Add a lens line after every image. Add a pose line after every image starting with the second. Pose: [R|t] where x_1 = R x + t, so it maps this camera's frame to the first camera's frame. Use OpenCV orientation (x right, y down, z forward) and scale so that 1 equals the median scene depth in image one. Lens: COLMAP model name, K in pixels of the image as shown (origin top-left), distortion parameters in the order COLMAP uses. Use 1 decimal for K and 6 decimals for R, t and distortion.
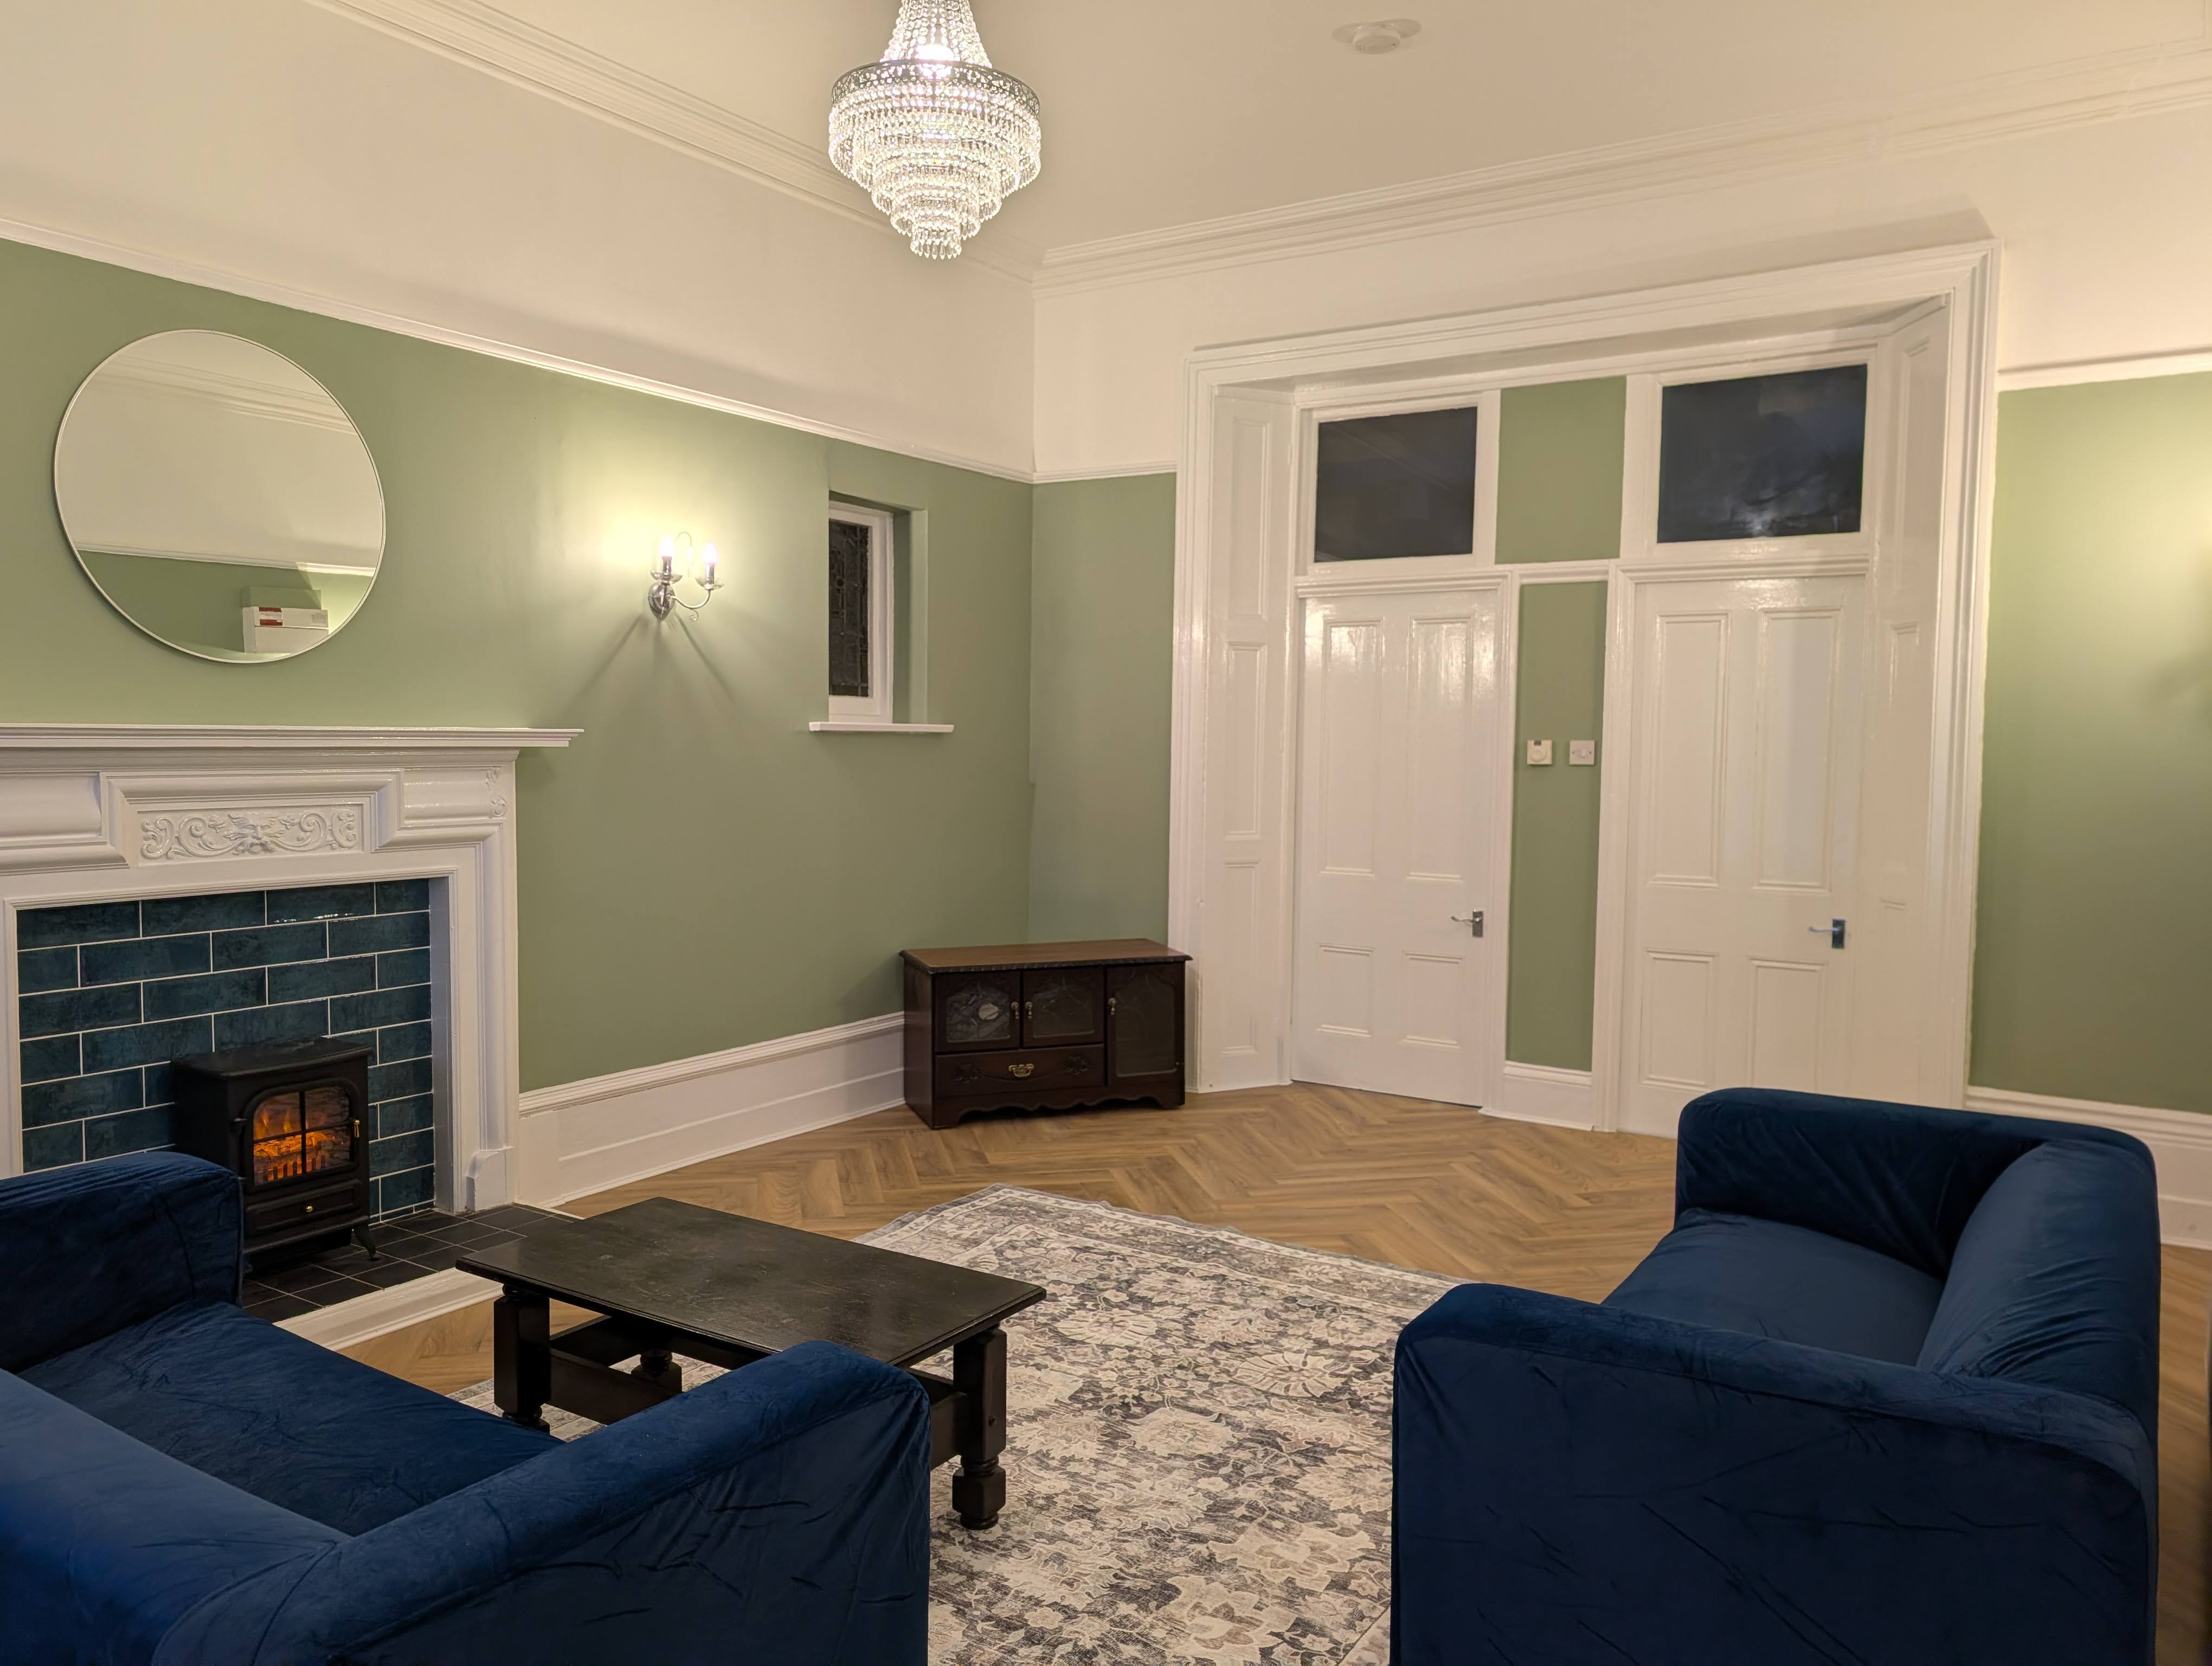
lens RADIAL K [[1573.1, 0, 1072.2], [0, 1573.1, 827.3], [0, 0, 1]] dist [0.028233, -0.075591]
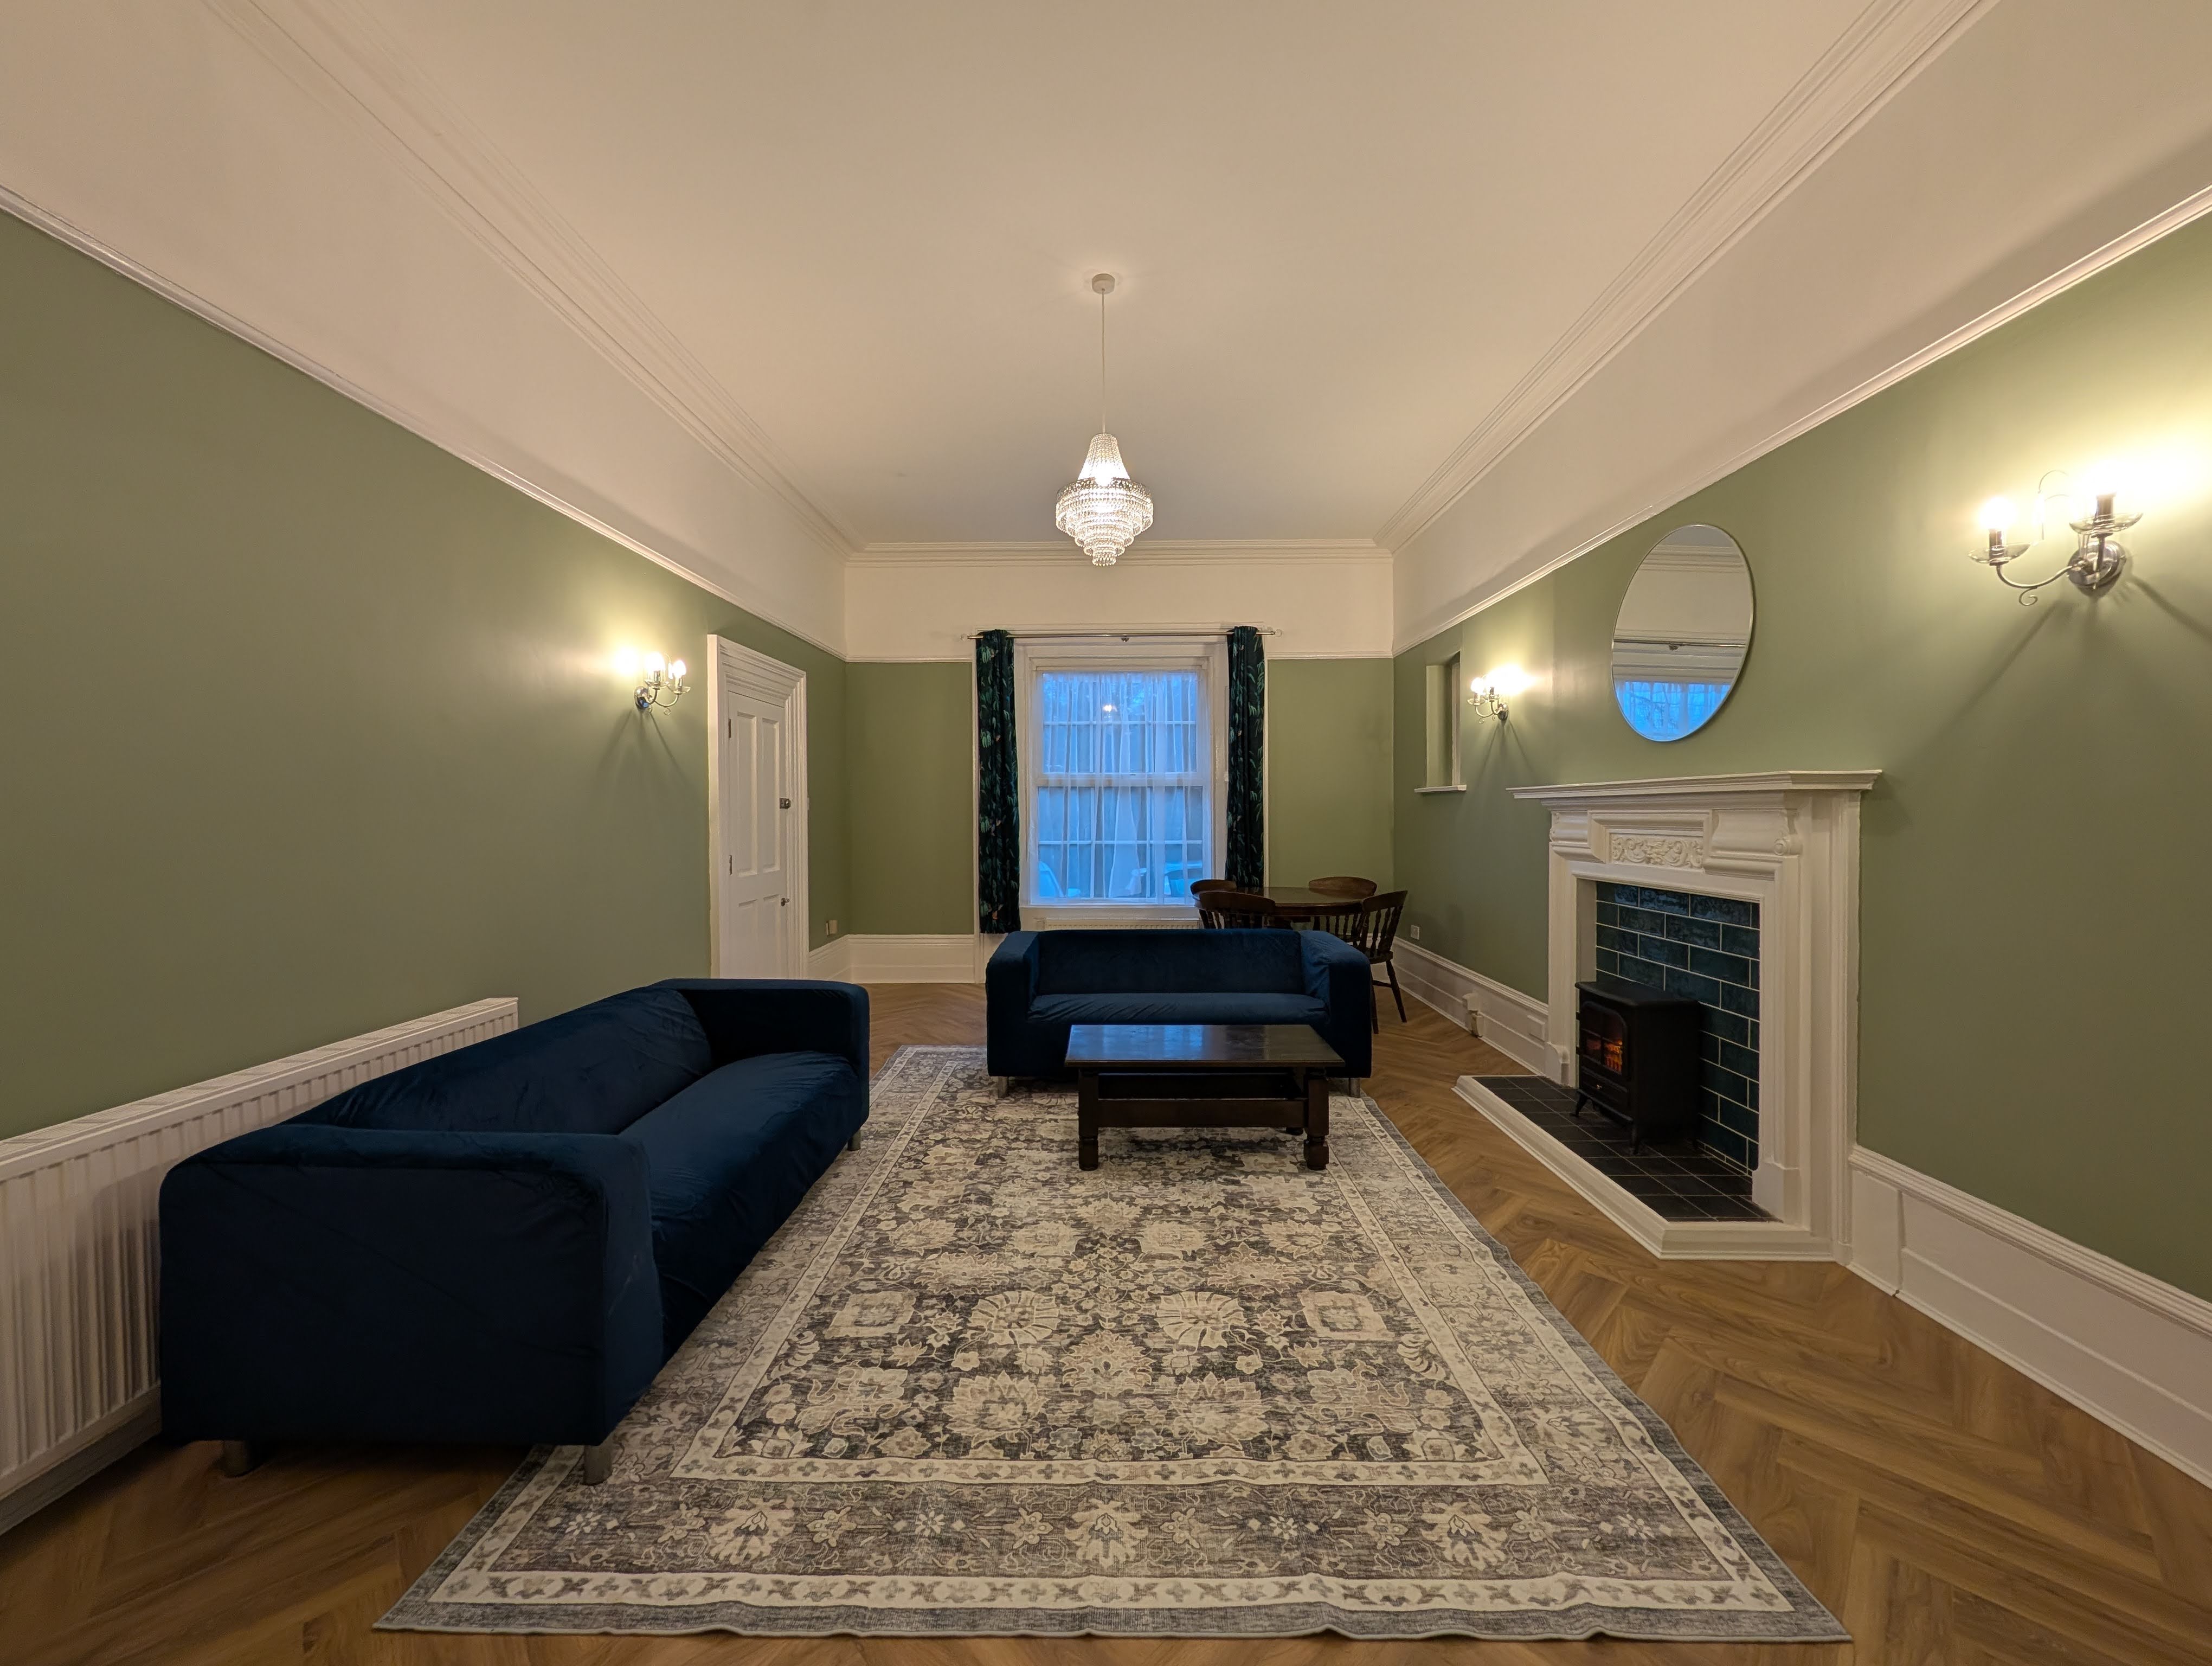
lens RADIAL K [[843.4, 0, 1105.8], [0, 843.4, 823.0], [0, 0, 1]] dist [-0.000019, 0.000448]
pose [[-0.833171, 0.002006, -0.553012, 0.370294], [-0.034807, 0.997820, 0.056060, -0.048667], [0.551919, 0.065957, -0.831285, 1.328497]]
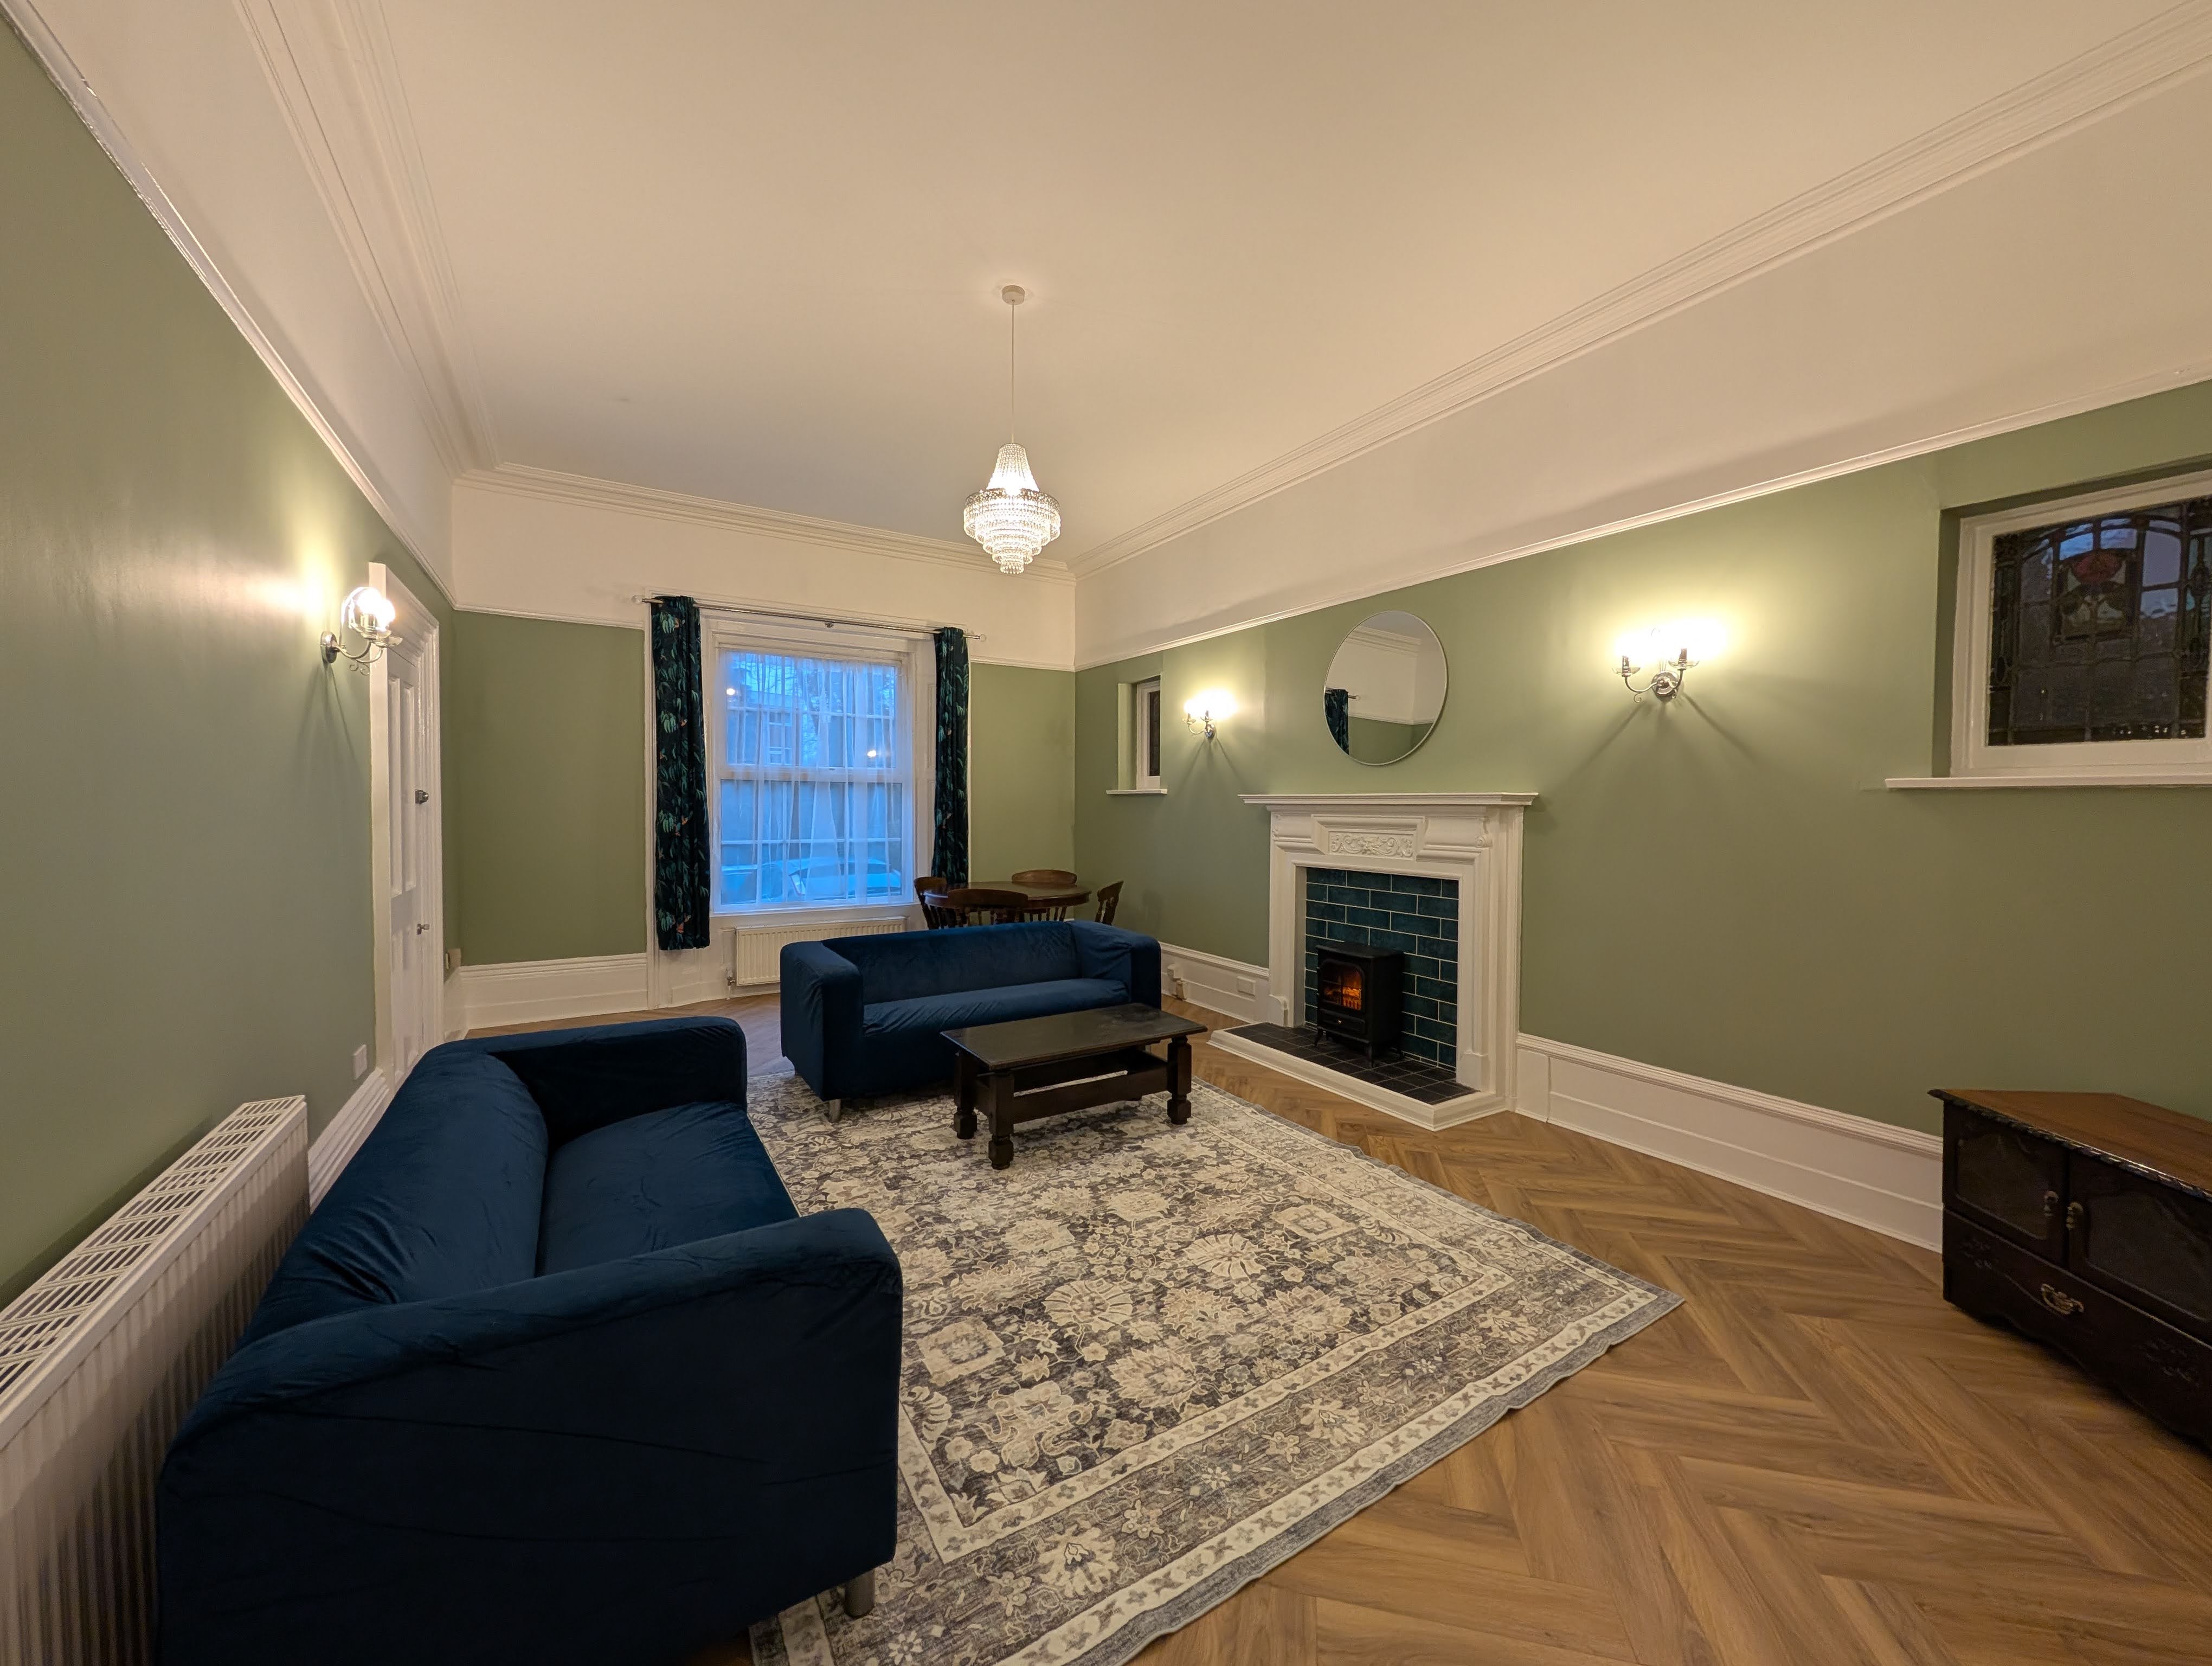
lens RADIAL K [[840.8, 0, 1110.8], [0, 840.8, 822.0], [0, 0, 1]] dist [0.000573, 0.000141]
pose [[-0.400341, 0.008577, -0.916326, 0.628024], [-0.062692, 0.997357, 0.036726, -0.044240], [0.914219, 0.072149, -0.398745, 1.081477]]
